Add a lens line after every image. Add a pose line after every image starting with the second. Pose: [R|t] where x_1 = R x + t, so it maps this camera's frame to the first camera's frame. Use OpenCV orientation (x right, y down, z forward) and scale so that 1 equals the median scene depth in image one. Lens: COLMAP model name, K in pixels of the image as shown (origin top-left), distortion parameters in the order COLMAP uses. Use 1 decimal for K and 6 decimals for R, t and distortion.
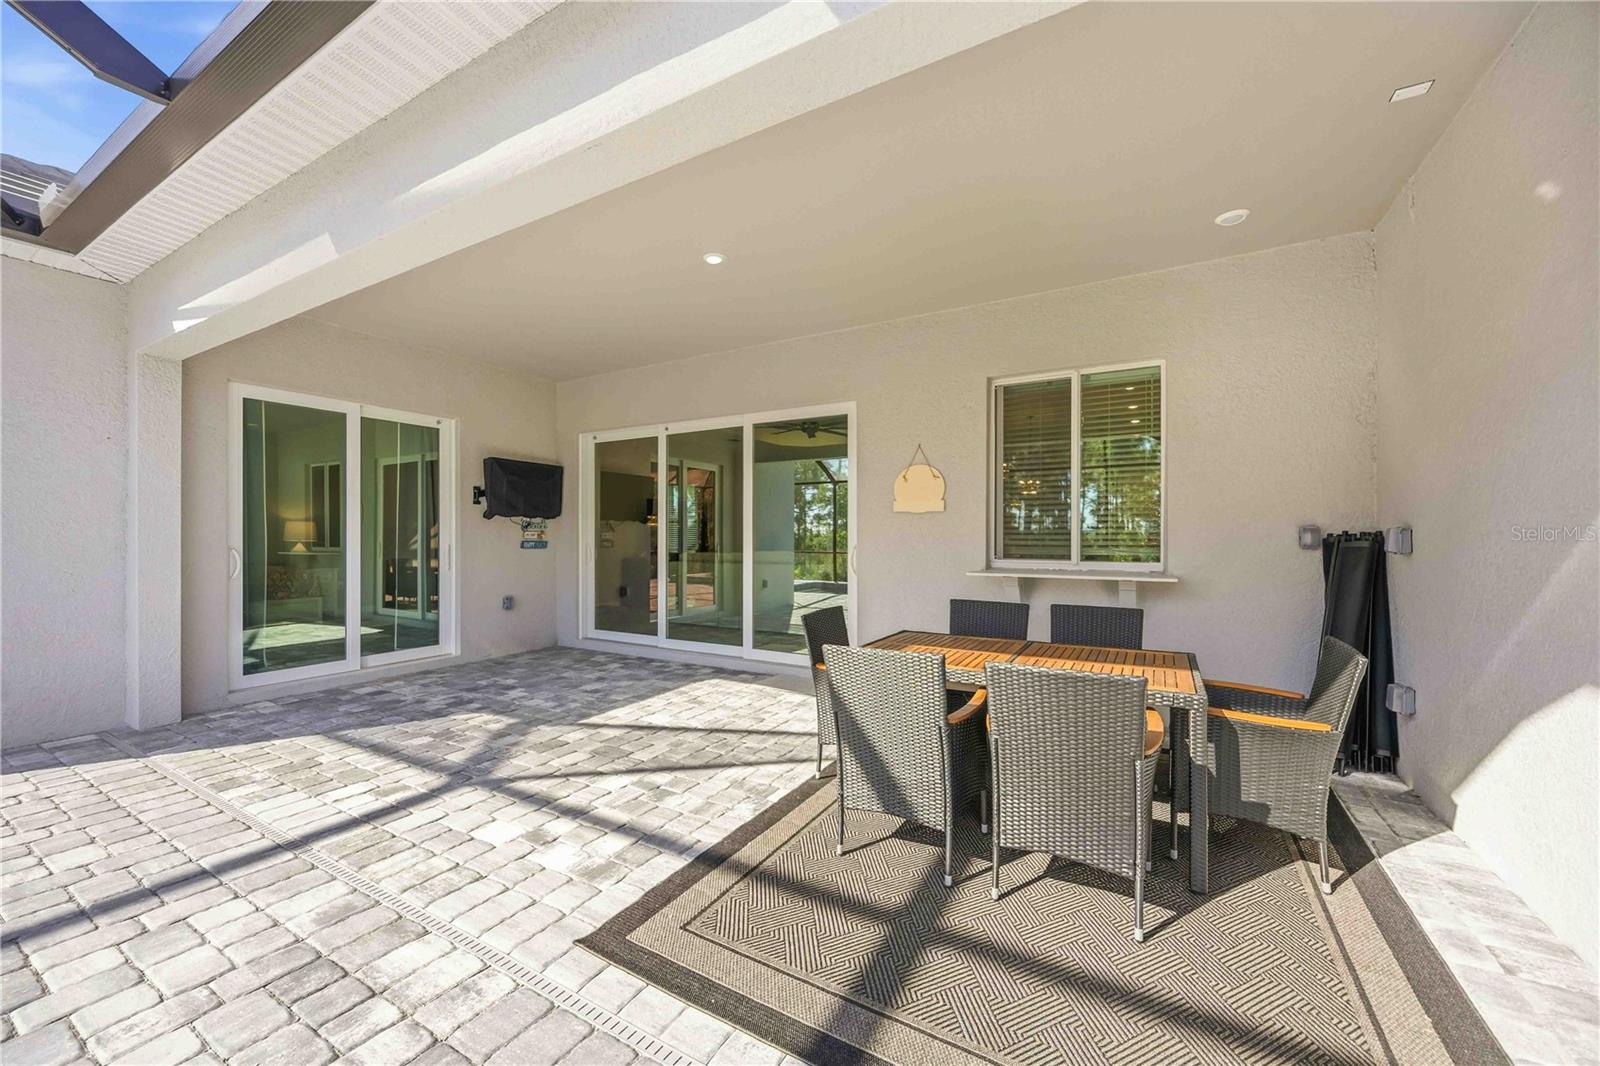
lens RADIAL K [[615.4, 0, 801.9], [0, 615.4, 535.2], [0, 0, 1]] dist [-0.001524, -0.000372]
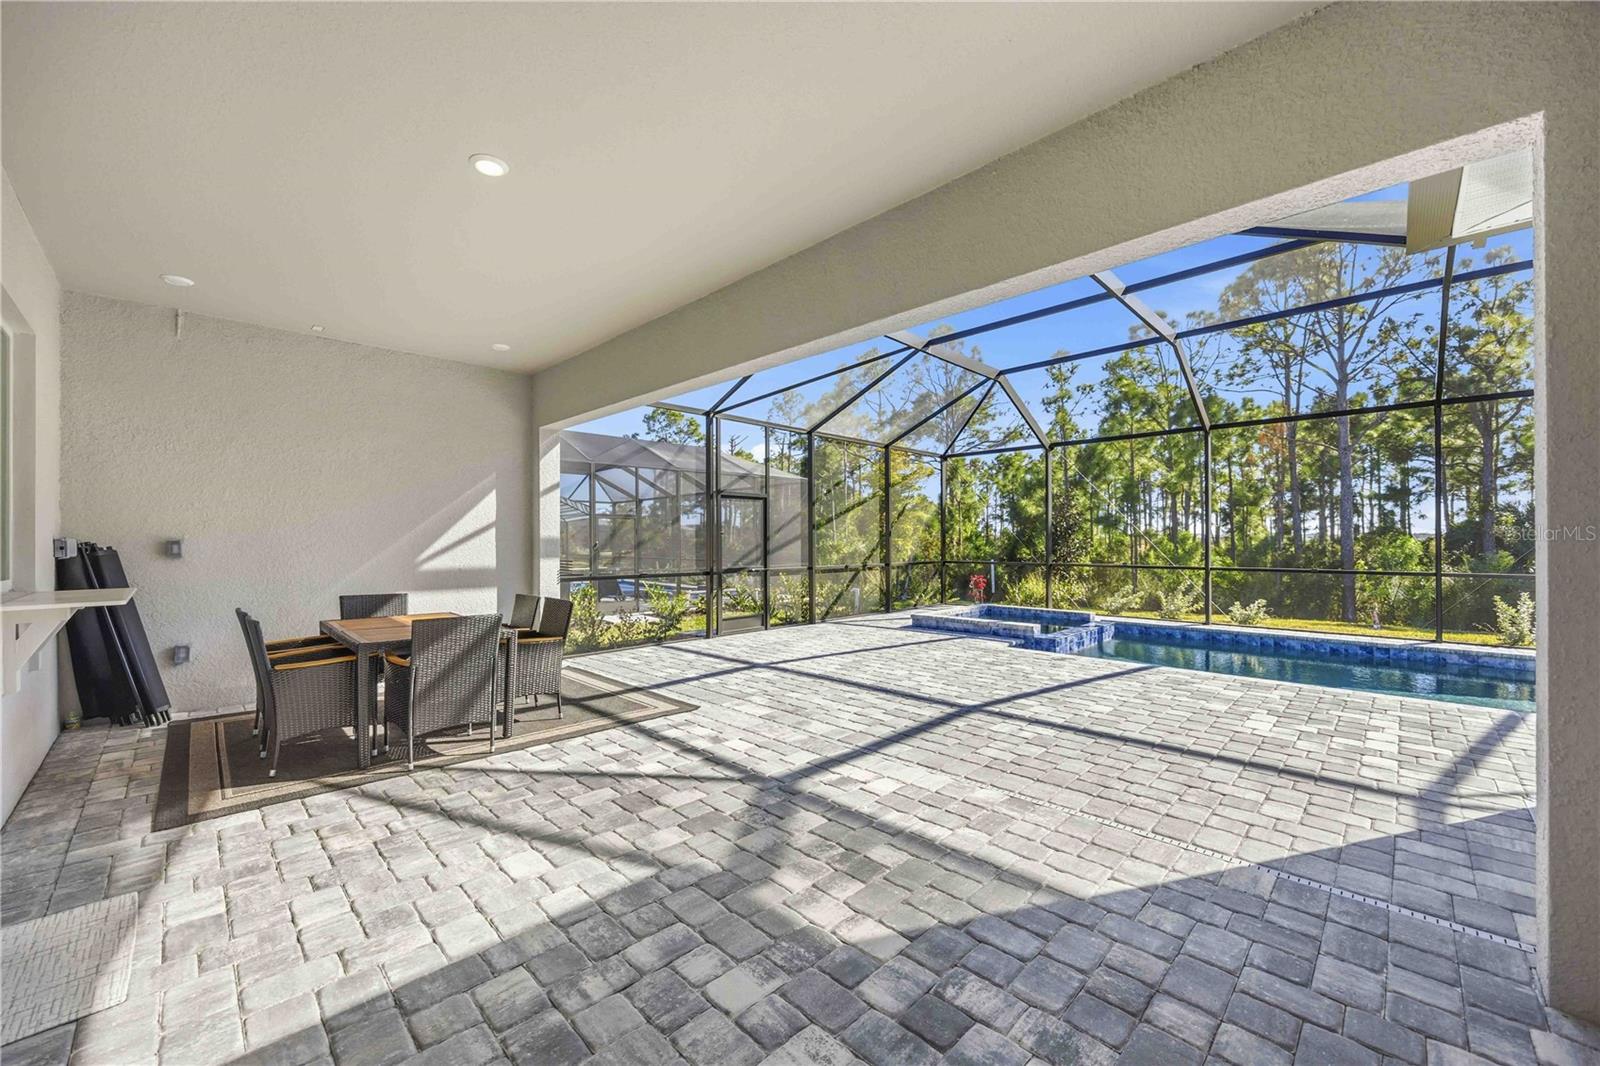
lens RADIAL K [[615.4, 0, 798.8], [0, 615.4, 540.8], [0, 0, 1]] dist [-0.001524, -0.000372]
pose [[-0.967144, 0.006269, 0.254153, -0.757295], [0.004953, 0.999971, -0.005818, -0.000185], [-0.254182, -0.004368, -0.967147, 1.793460]]
